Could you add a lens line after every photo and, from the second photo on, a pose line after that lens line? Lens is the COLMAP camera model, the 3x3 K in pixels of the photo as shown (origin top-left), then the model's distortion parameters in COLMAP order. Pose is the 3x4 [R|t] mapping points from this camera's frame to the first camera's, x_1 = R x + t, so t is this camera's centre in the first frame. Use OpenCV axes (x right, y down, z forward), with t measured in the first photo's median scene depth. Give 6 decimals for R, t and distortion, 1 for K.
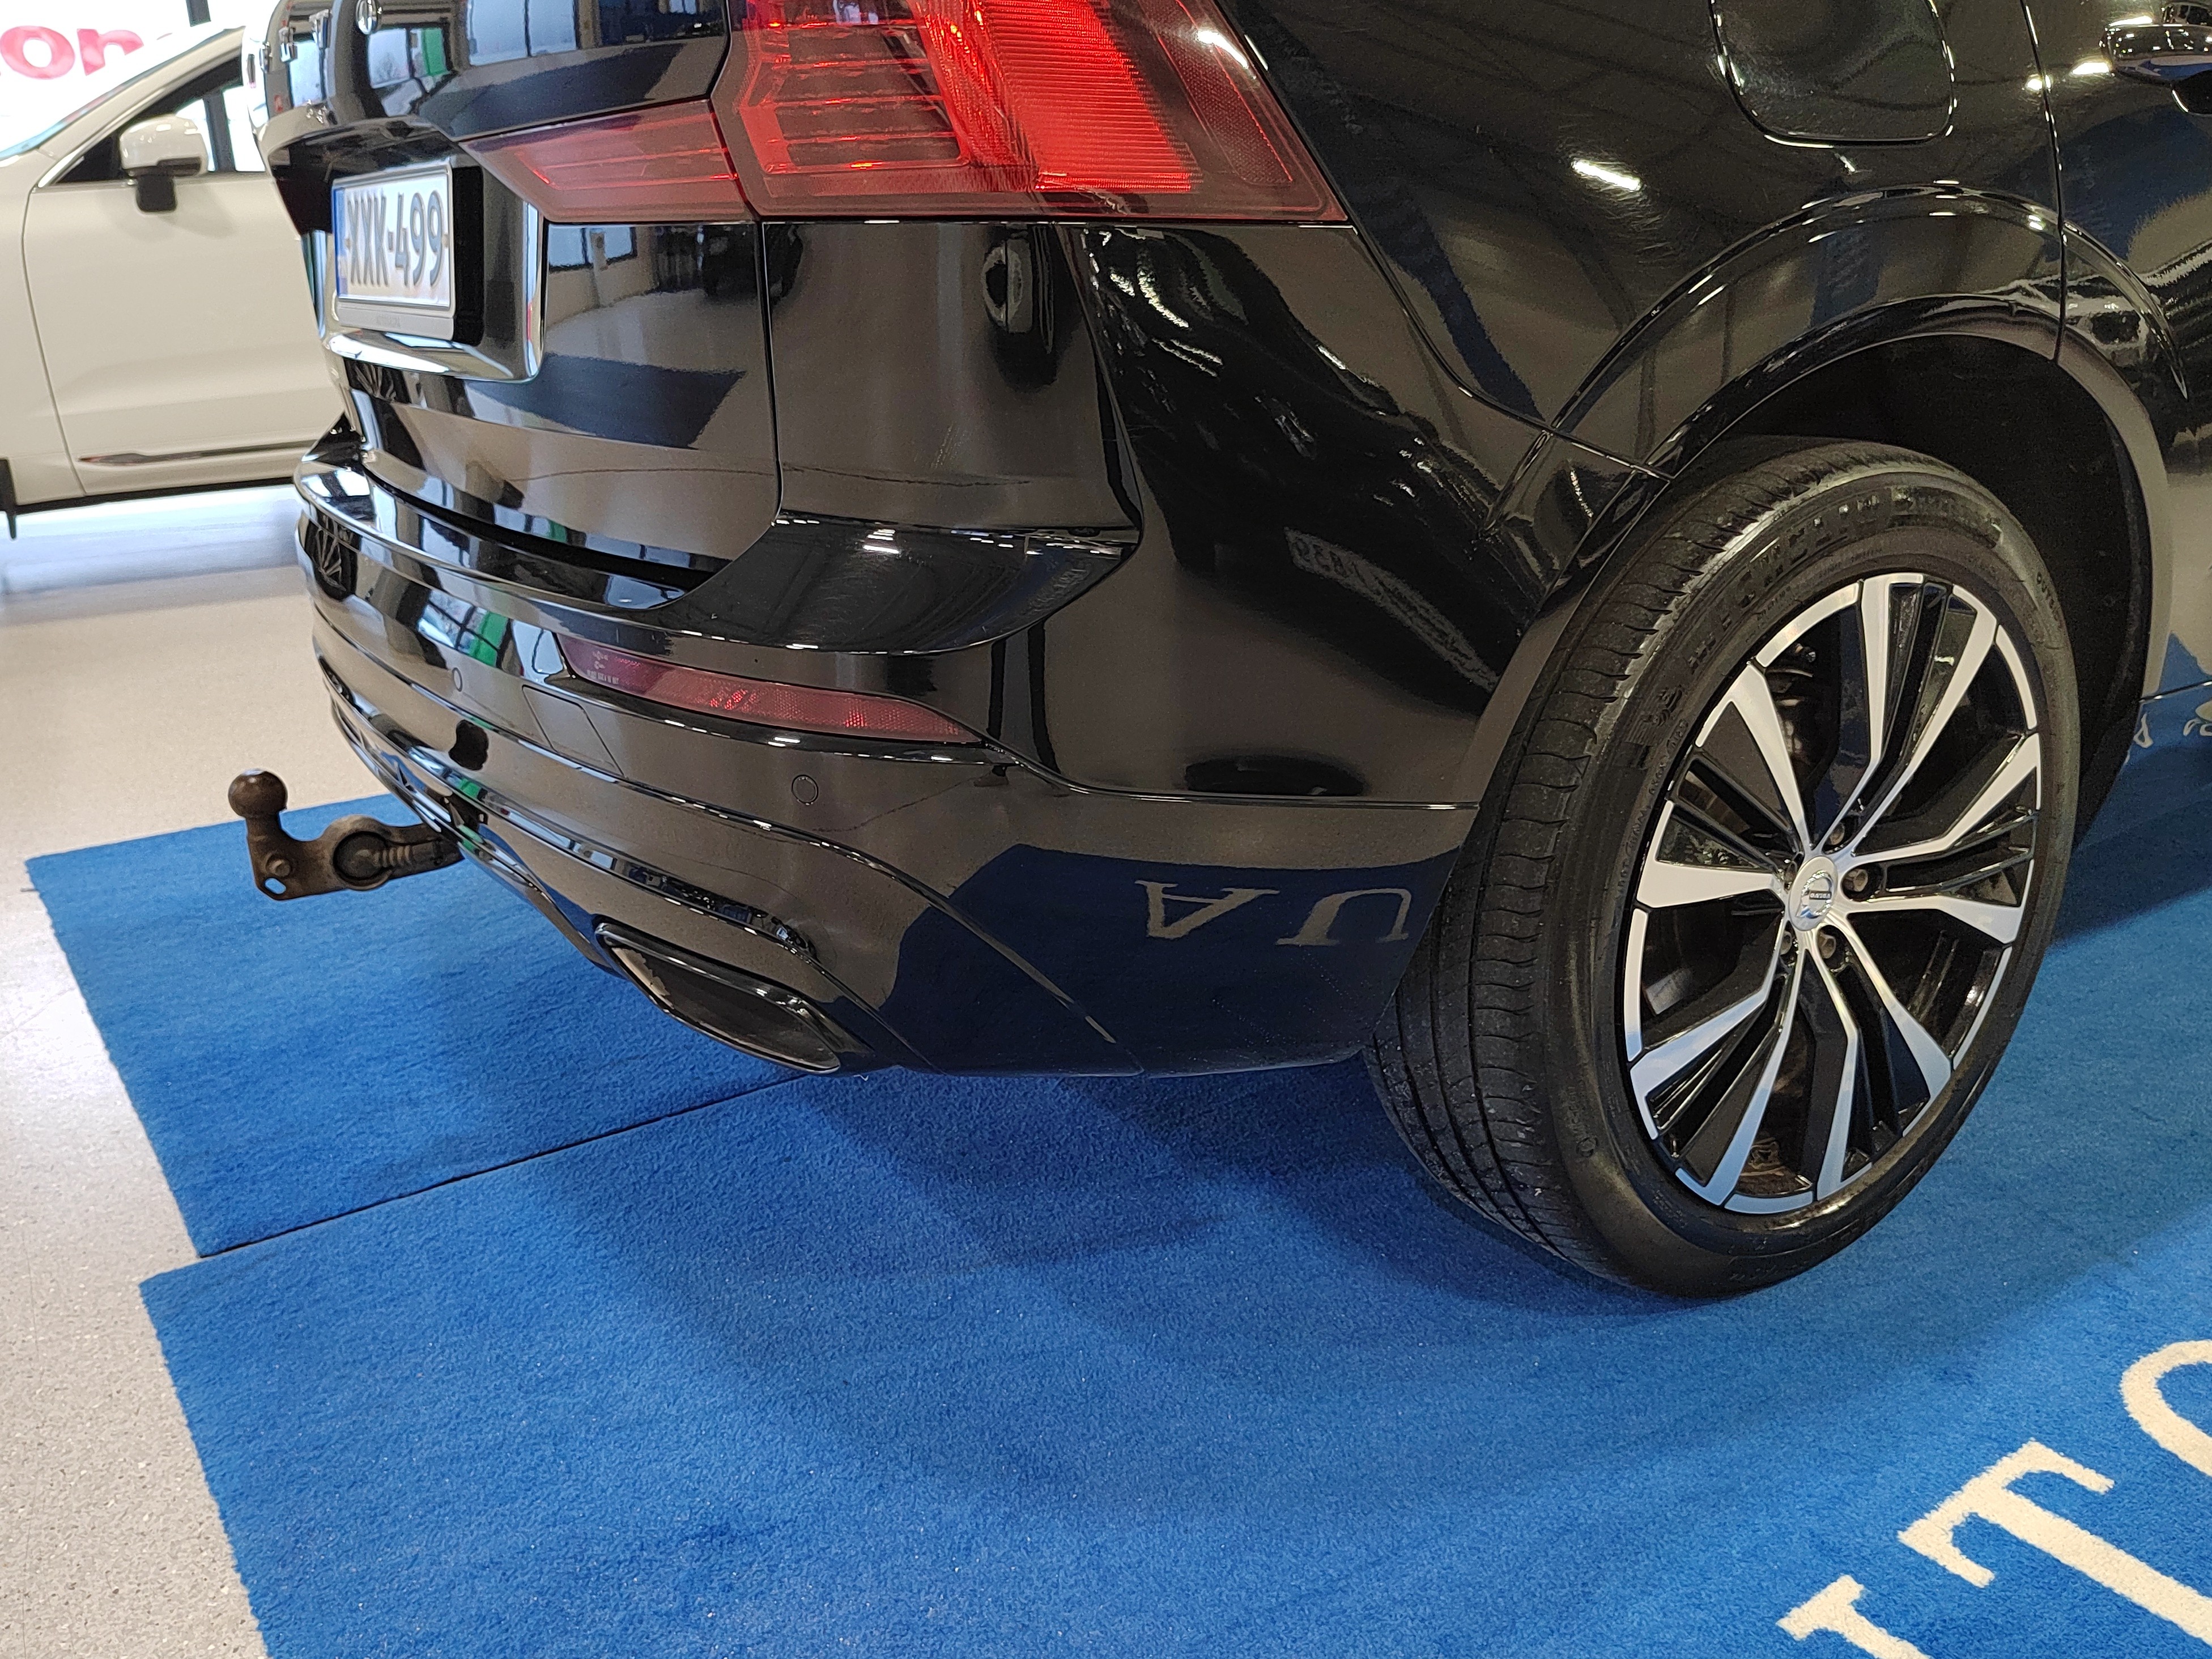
lens RADIAL K [[1750.2, 0, 1107.5], [0, 1750.2, 814.2], [0, 0, 1]] dist [0.028156, -0.014606]
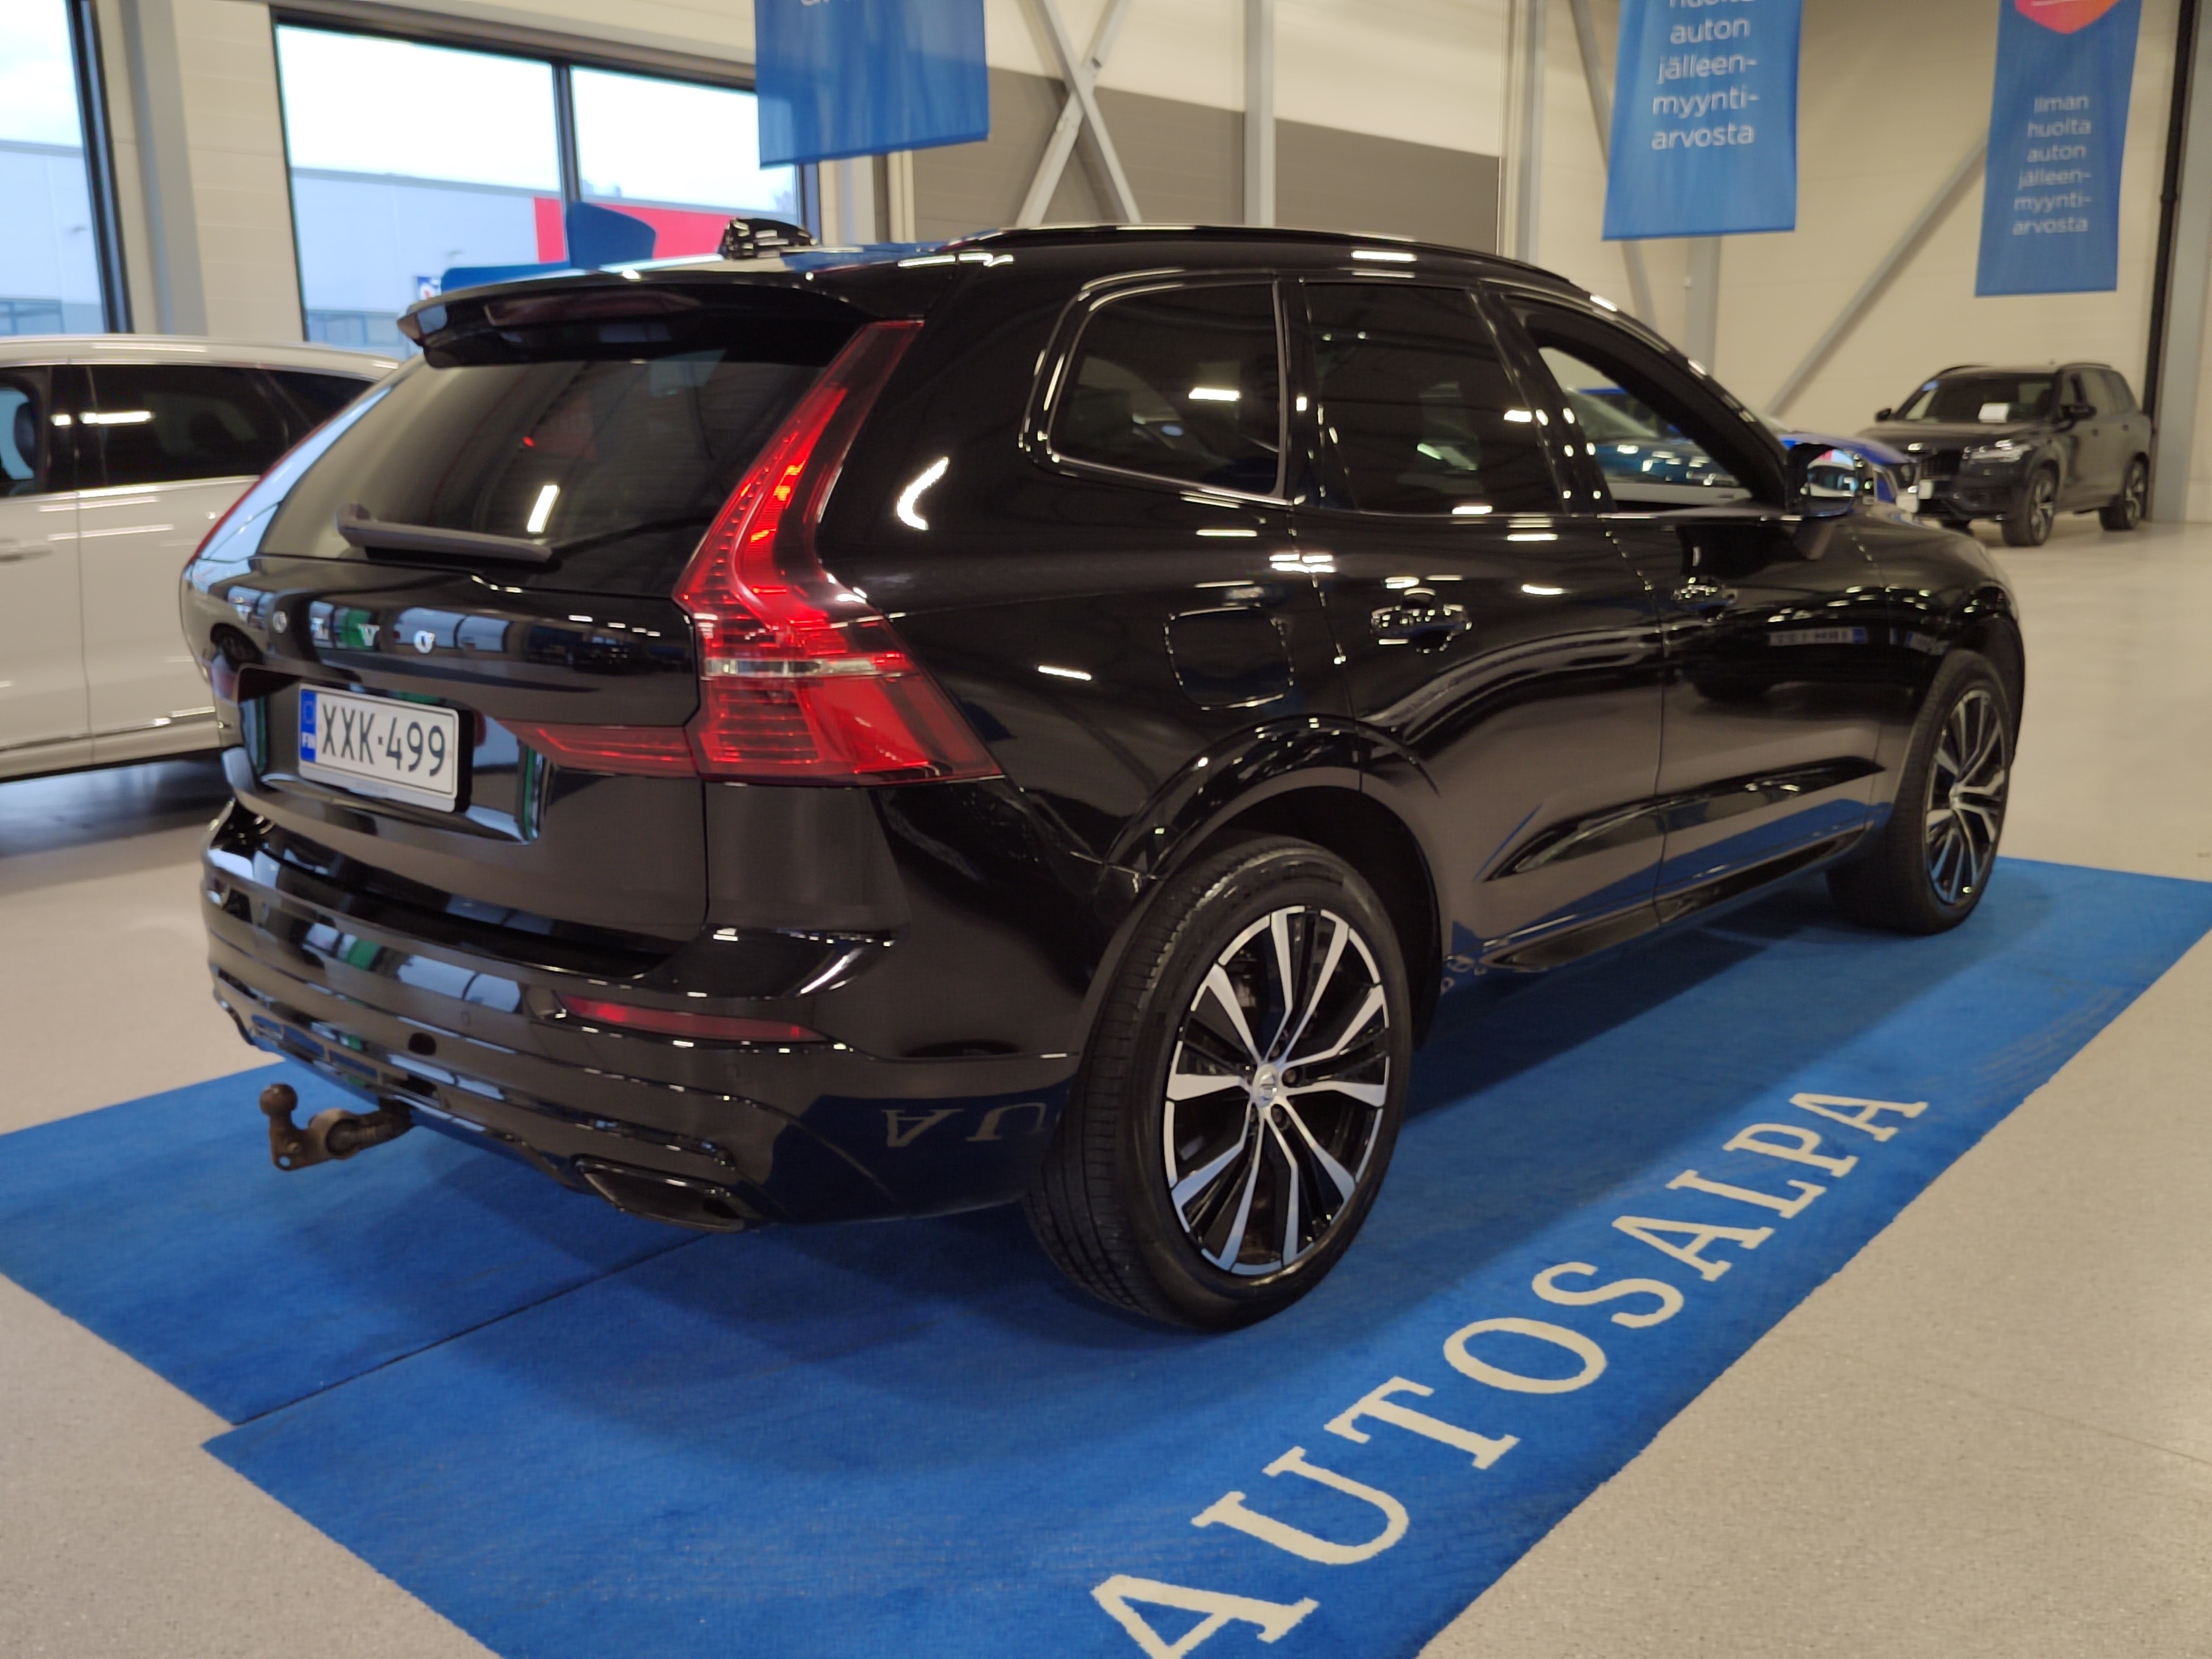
lens RADIAL K [[1901.8, 0, 1111.9], [0, 1901.8, 830.7], [0, 0, 1]] dist [0.003248, -0.012994]
pose [[0.967838, -0.043910, 0.247713, -0.216908], [0.071249, 0.992178, -0.102499, -0.025233], [-0.241275, 0.116852, 0.963396, -0.863123]]
